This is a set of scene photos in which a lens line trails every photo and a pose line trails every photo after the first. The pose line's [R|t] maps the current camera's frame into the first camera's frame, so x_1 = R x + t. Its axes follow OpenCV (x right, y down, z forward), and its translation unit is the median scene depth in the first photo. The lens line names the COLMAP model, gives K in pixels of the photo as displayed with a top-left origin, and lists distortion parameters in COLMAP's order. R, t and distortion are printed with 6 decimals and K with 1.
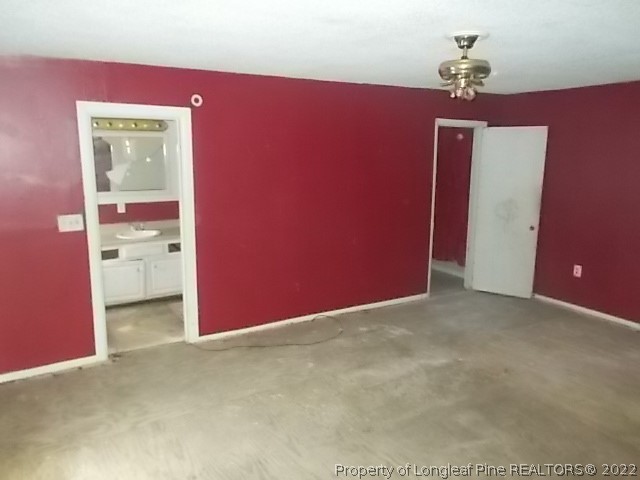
lens RADIAL K [[503.0, 0, 321.9], [0, 503.0, 225.7], [0, 0, 1]] dist [0.001624, 0.001879]
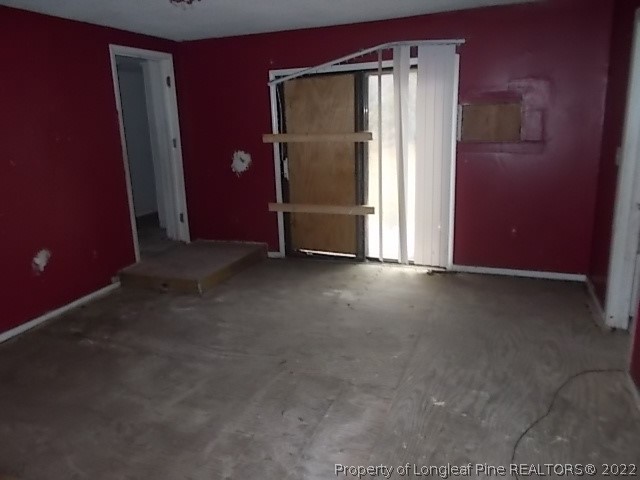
lens RADIAL K [[481.3, 0, 320.0], [0, 481.3, 240.0], [0, 0, 1]] dist [-0.006005, -0.002014]
pose [[-0.795420, 0.172954, -0.580857, 0.998794], [-0.073242, 0.923960, 0.375412, -0.344677], [0.601617, 0.341153, -0.722268, 2.987915]]
